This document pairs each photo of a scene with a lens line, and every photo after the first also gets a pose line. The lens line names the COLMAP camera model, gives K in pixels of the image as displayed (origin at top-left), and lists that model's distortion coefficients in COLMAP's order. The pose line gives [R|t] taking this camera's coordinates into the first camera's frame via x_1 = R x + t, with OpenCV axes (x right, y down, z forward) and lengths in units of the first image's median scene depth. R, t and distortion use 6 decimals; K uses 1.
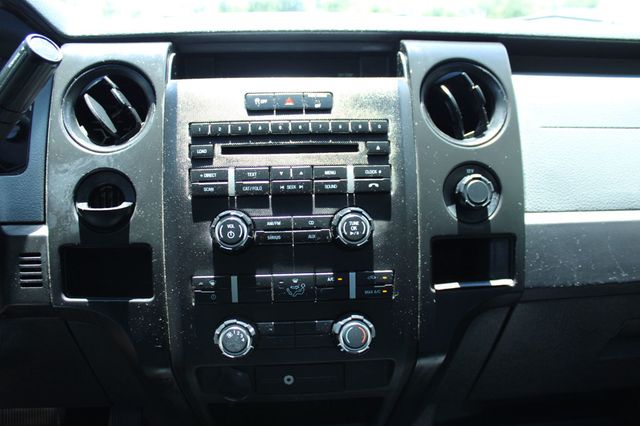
lens RADIAL K [[537.0, 0, 320.0], [0, 537.0, 213.0], [0, 0, 1]] dist [-0.168565, 0.149937]
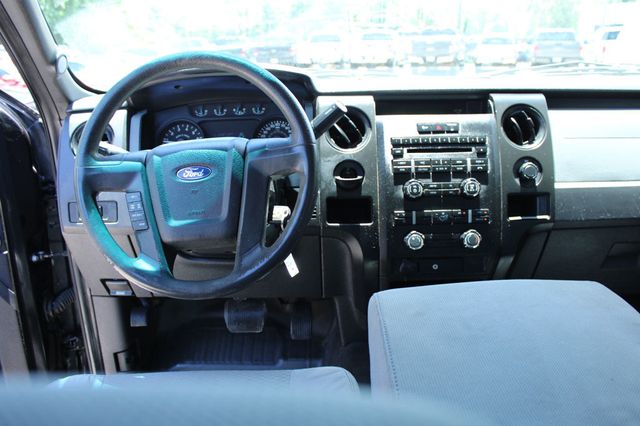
lens RADIAL K [[537.0, 0, 320.0], [0, 537.0, 213.0], [0, 0, 1]] dist [-0.168565, 0.149937]
pose [[0.996733, -0.000850, -0.080761, -0.350906], [0.000745, 0.999999, -0.001338, 0.124988], [0.080762, 0.001274, 0.996733, -1.089616]]
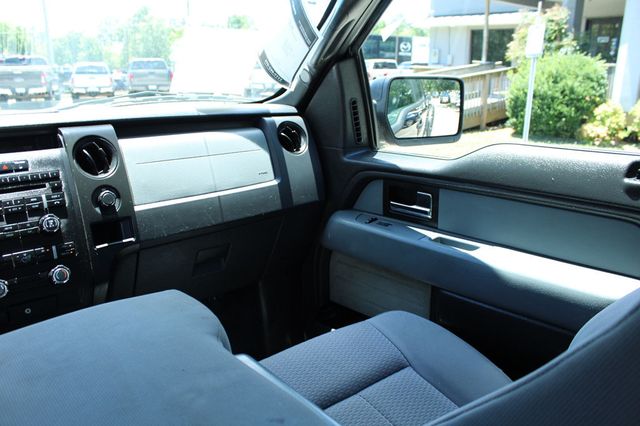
lens RADIAL K [[537.0, 0, 320.0], [0, 537.0, 213.0], [0, 0, 1]] dist [-0.168565, 0.149937]
pose [[0.805243, -0.151494, 0.573266, -0.236597], [0.176819, 0.984174, 0.011712, 0.144021], [-0.565967, 0.091934, 0.819286, -1.214635]]
